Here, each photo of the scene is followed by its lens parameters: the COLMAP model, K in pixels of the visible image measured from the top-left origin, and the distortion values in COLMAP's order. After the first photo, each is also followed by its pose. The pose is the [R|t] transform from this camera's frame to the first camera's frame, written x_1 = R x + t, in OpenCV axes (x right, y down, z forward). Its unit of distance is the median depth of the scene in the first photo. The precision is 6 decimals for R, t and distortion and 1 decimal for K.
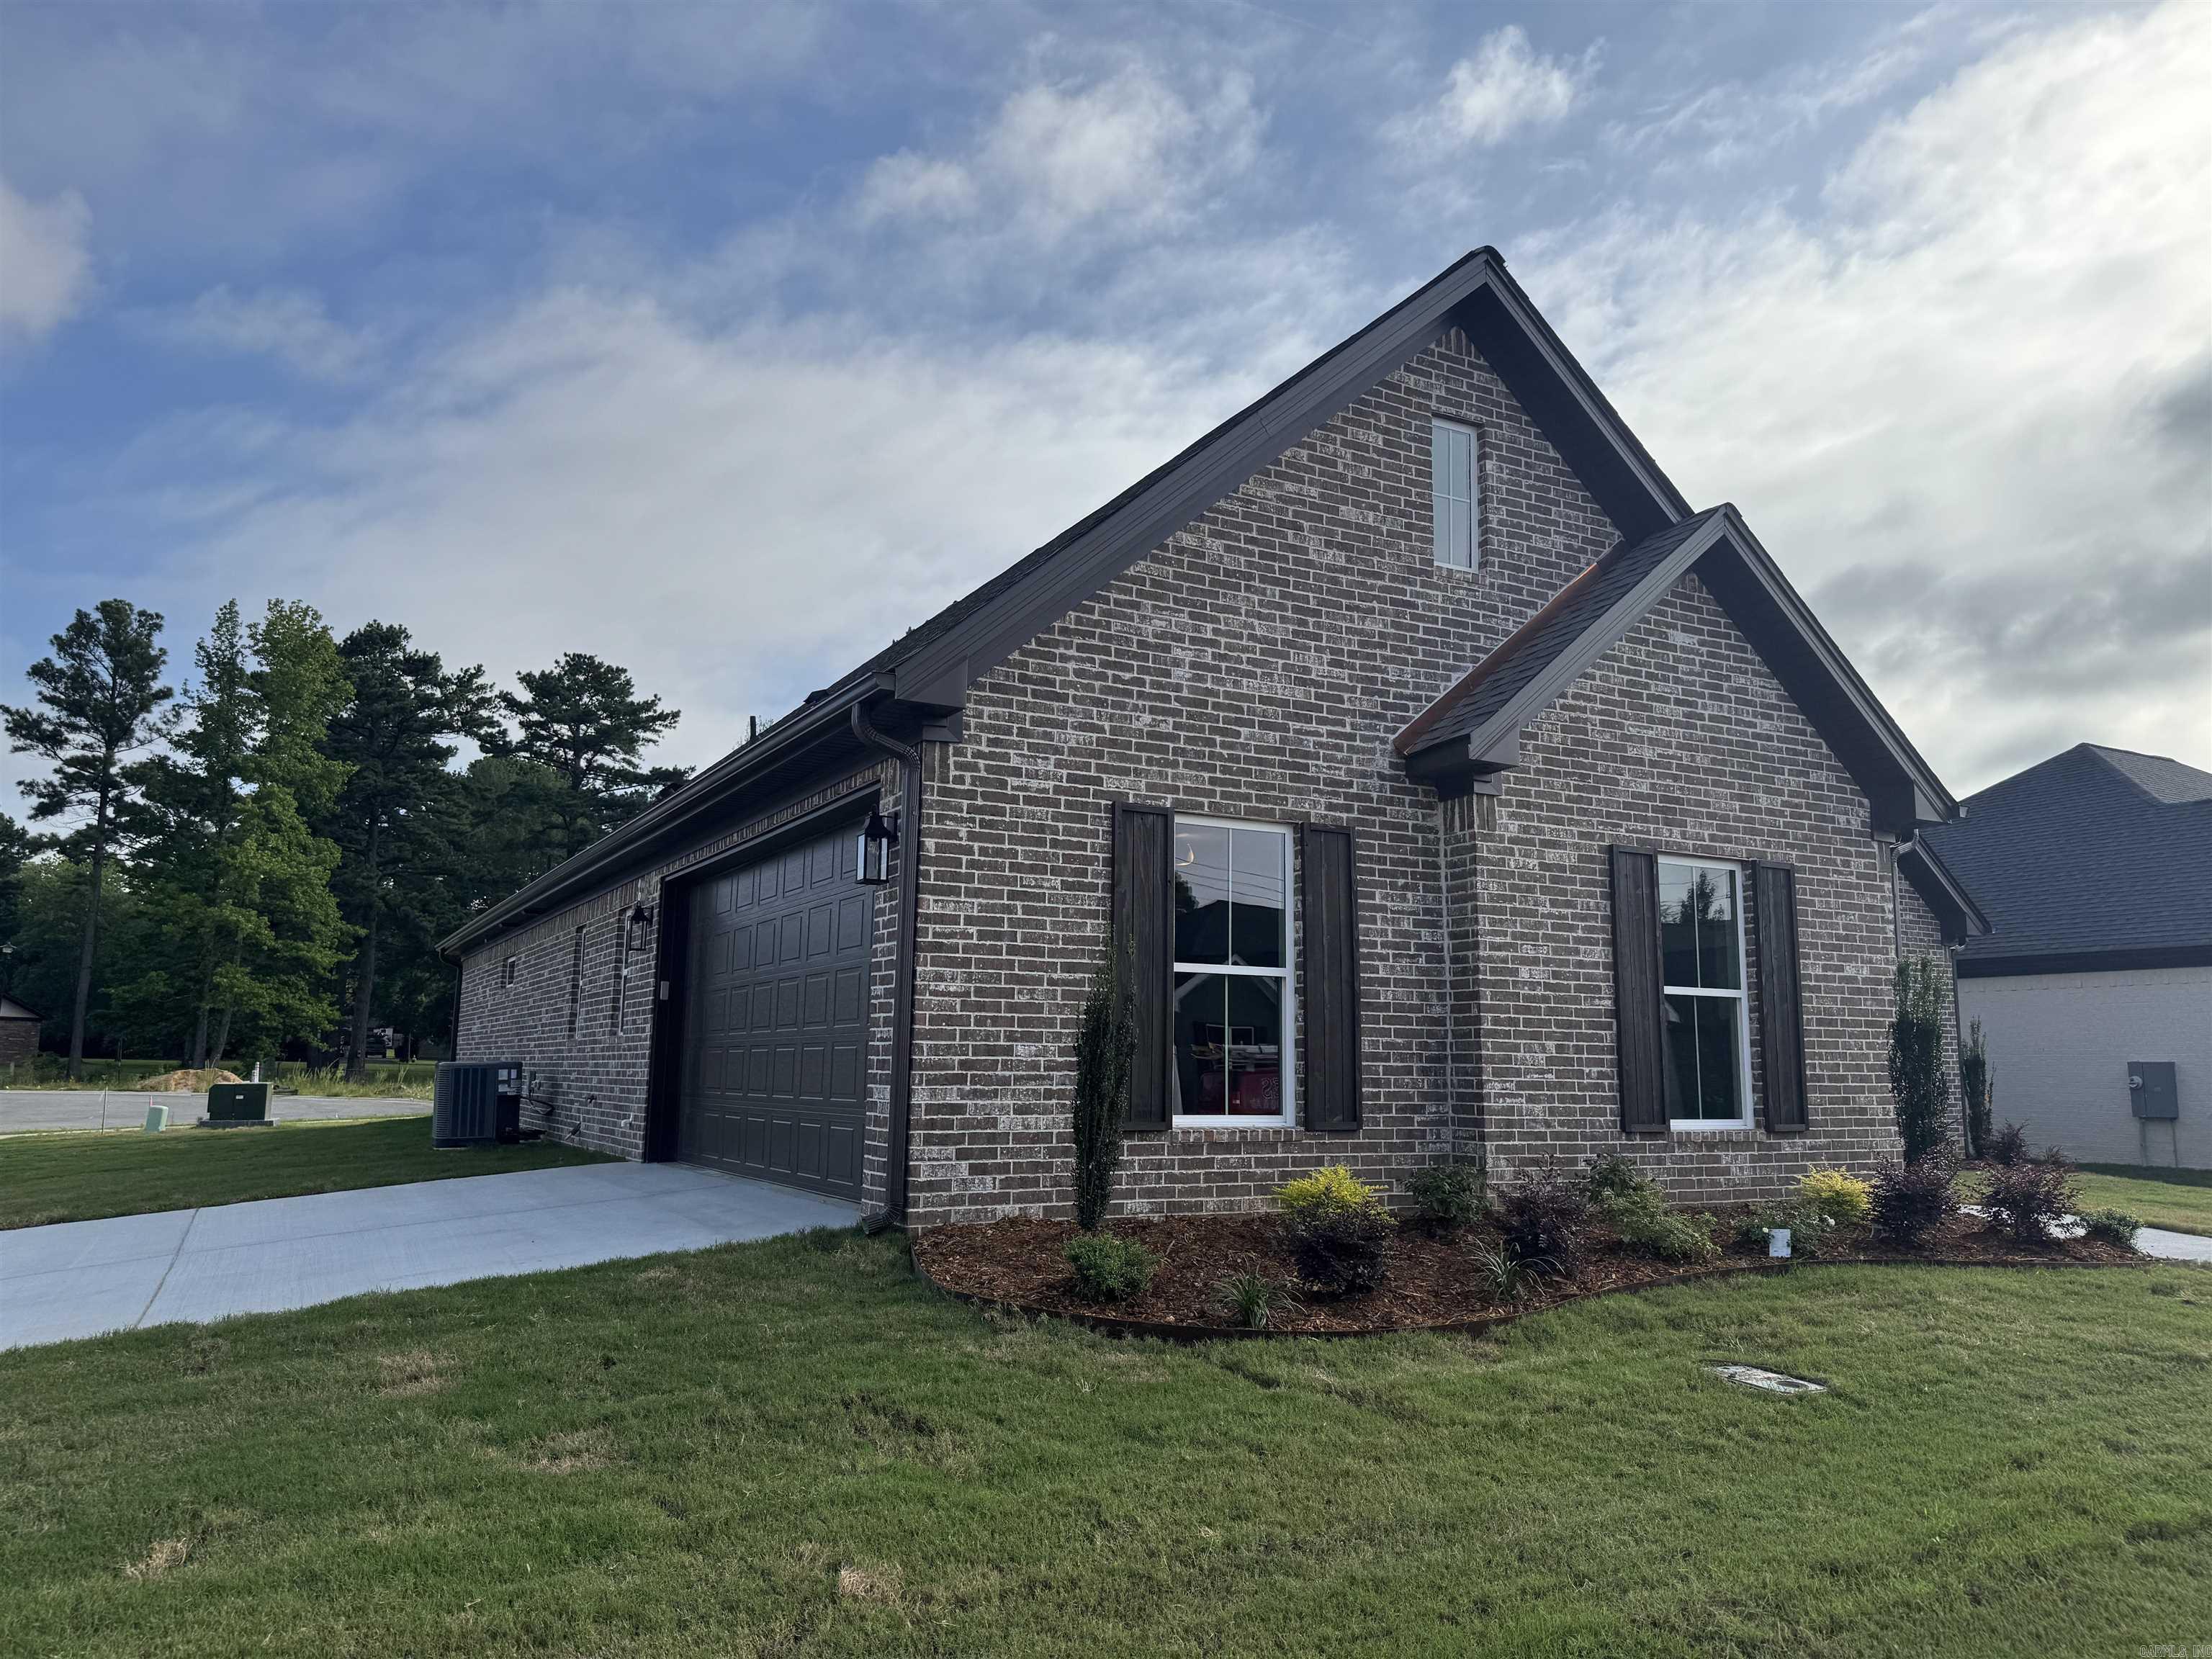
lens RADIAL K [[1539.8, 0, 1059.4], [0, 1539.8, 828.9], [0, 0, 1]] dist [0.185767, -0.326517]
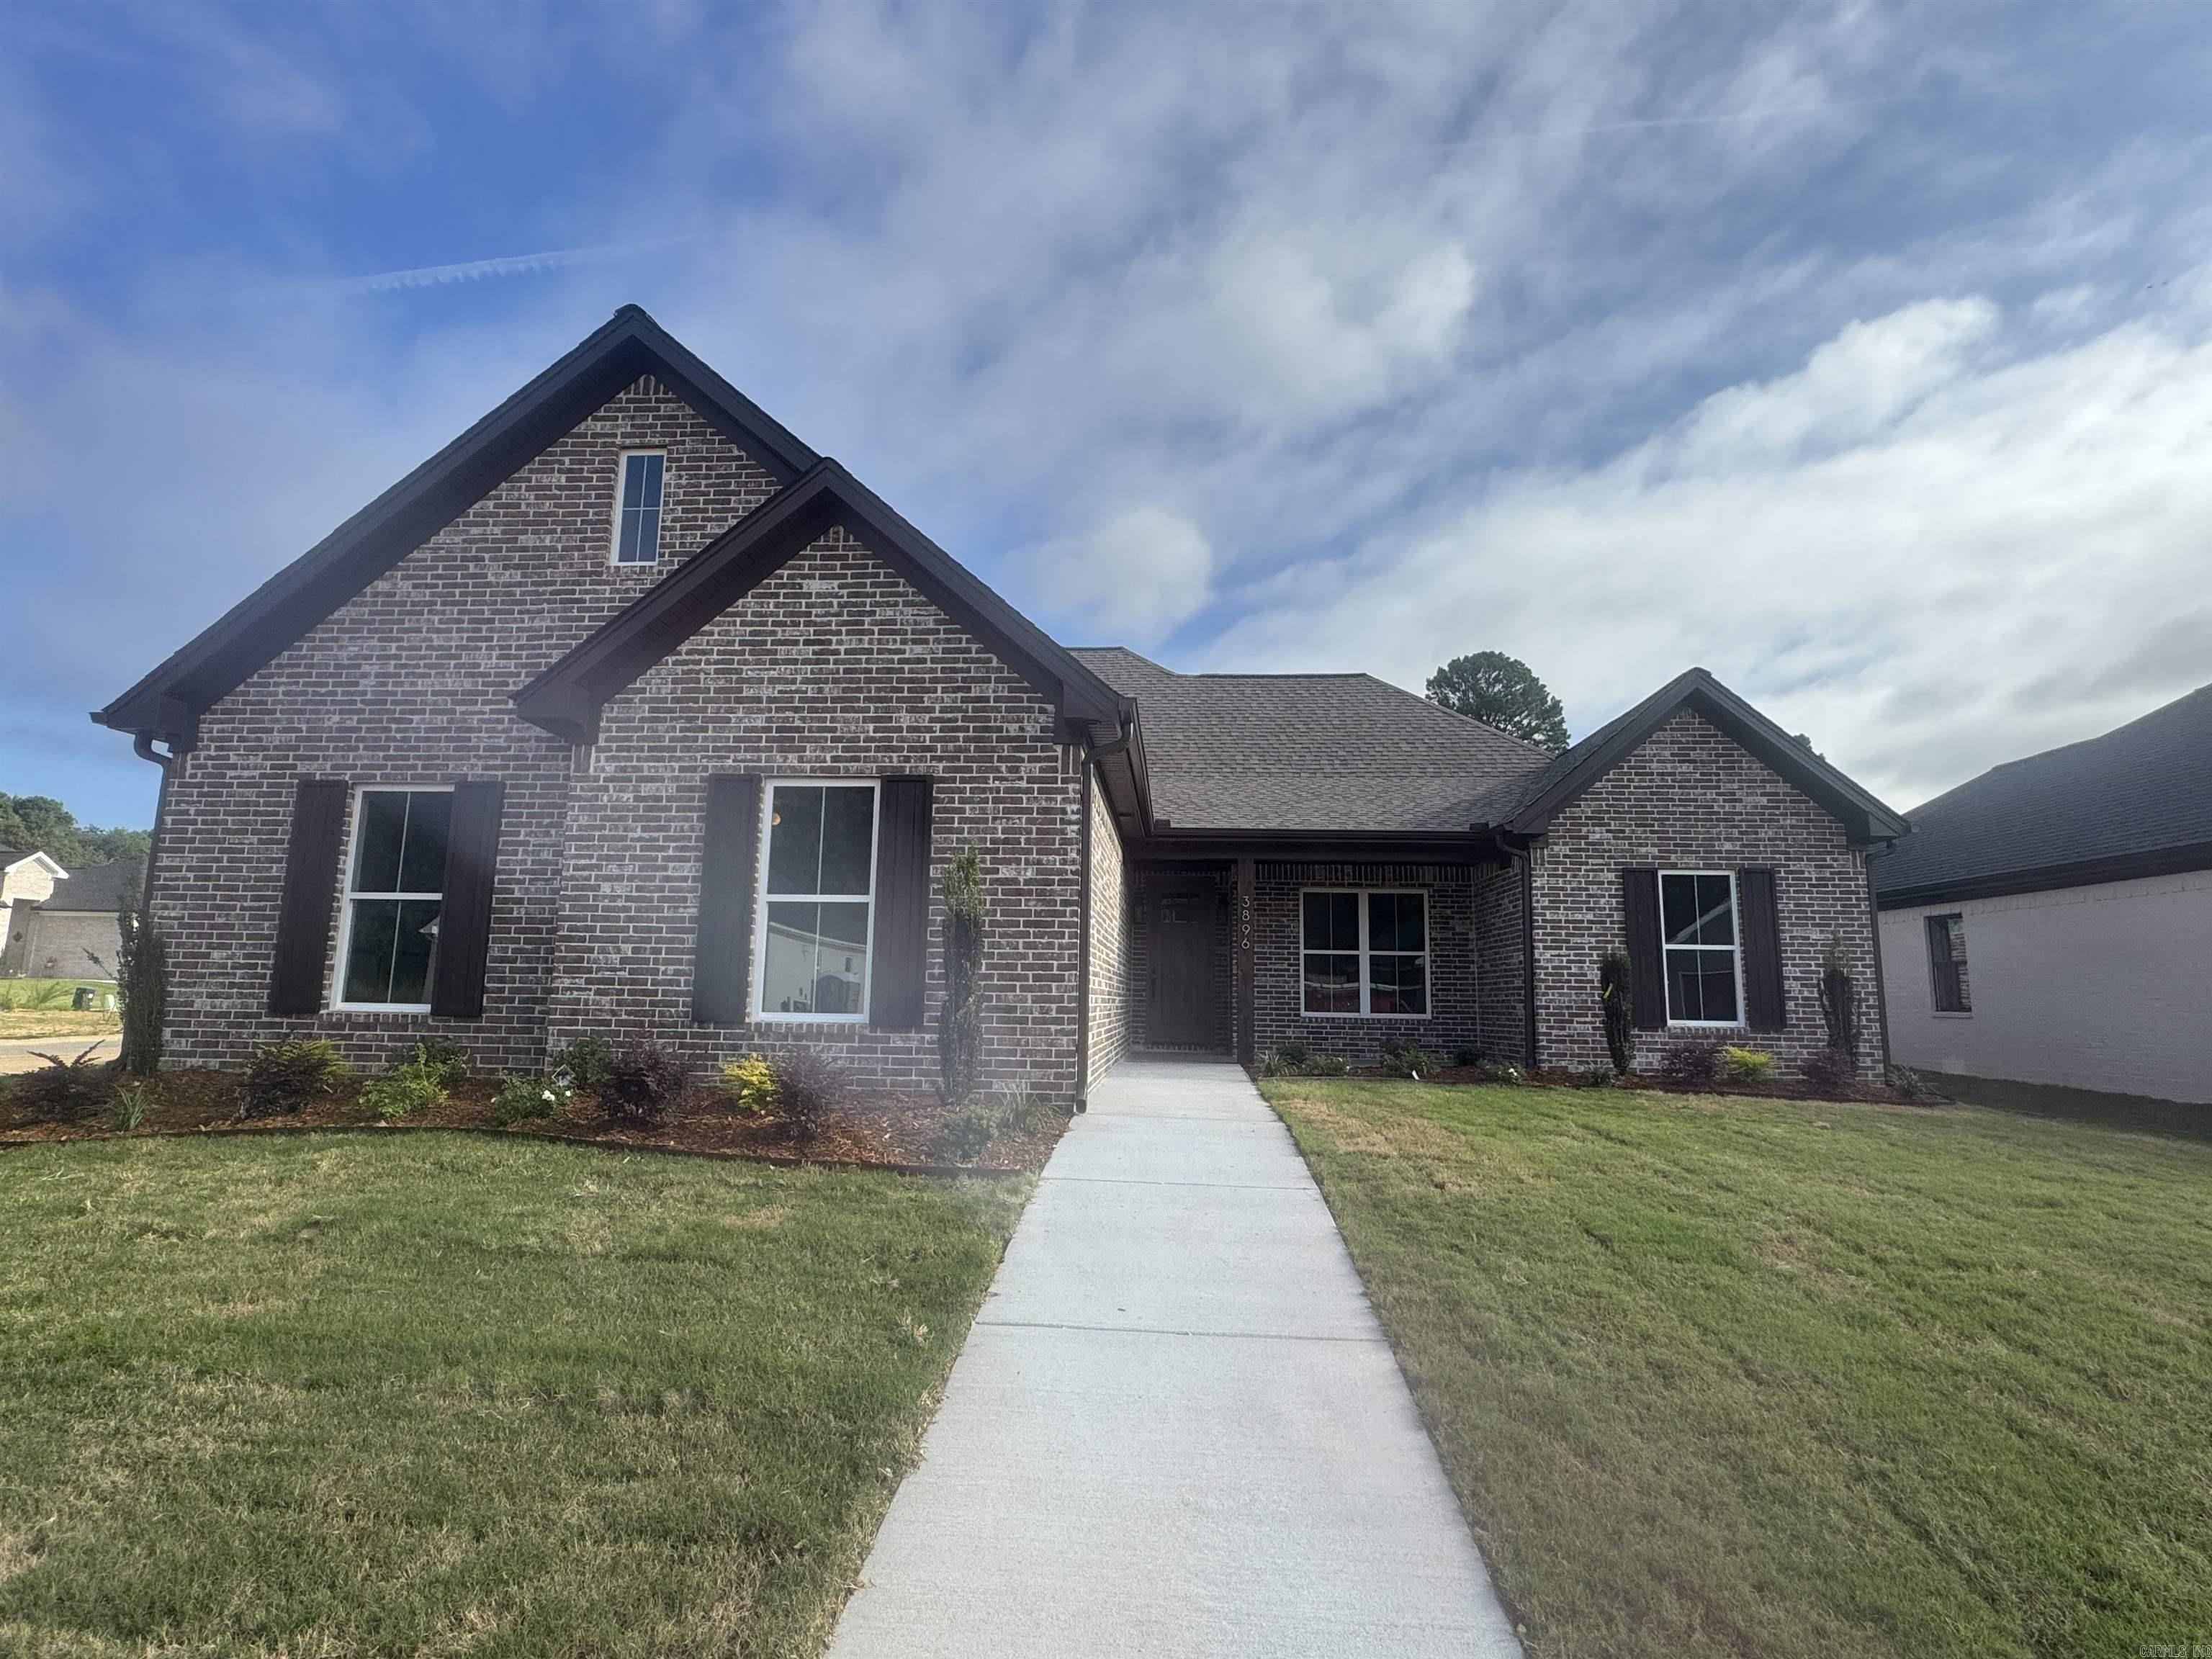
lens RADIAL K [[1095.2, 0, 1064.5], [0, 1095.2, 827.2], [0, 0, 1]] dist [-0.003255, 0.000200]
pose [[0.843137, -0.079360, -0.531810, 1.041416], [0.072432, 0.996797, -0.033913, 0.099164], [0.532797, -0.009927, 0.846185, 0.474796]]
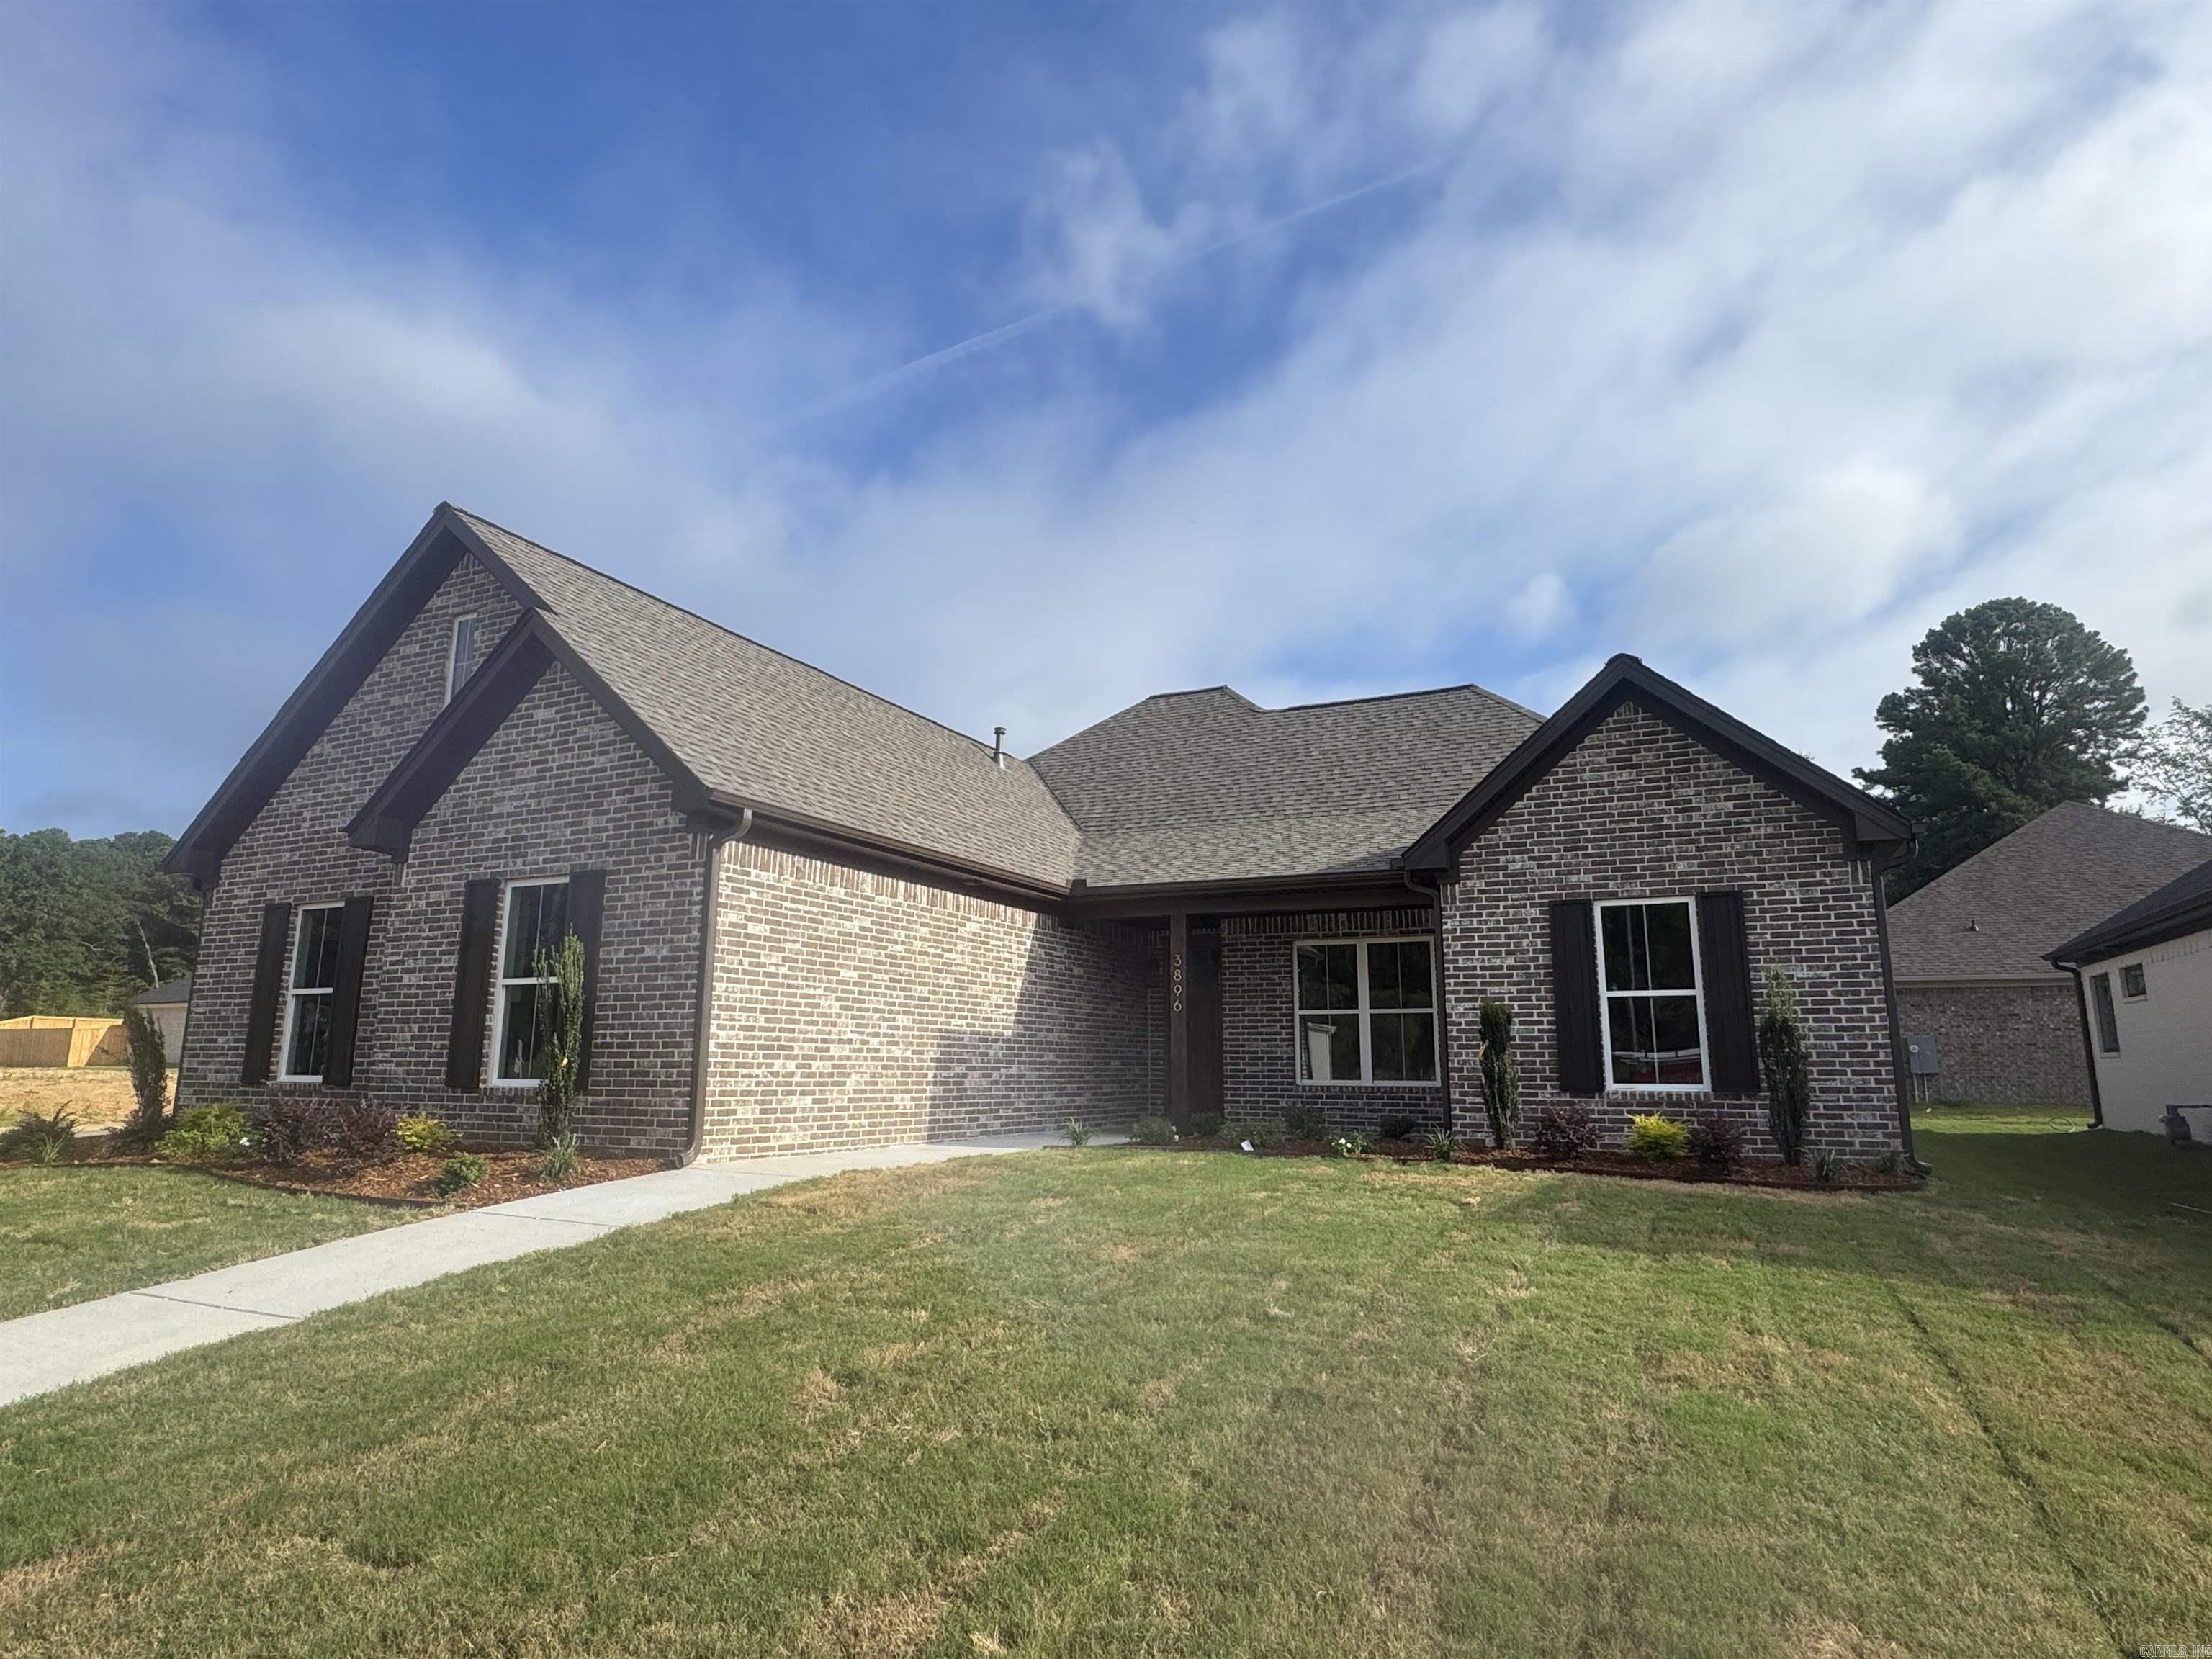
lens RADIAL K [[1221.5, 0, 1073.4], [0, 1221.5, 828.9], [0, 0, 1]] dist [-0.003085, -0.000329]
pose [[0.584162, -0.165279, -0.794631, 1.602793], [0.122007, 0.985804, -0.115350, 0.161957], [0.802415, -0.029567, 0.596034, 0.819281]]
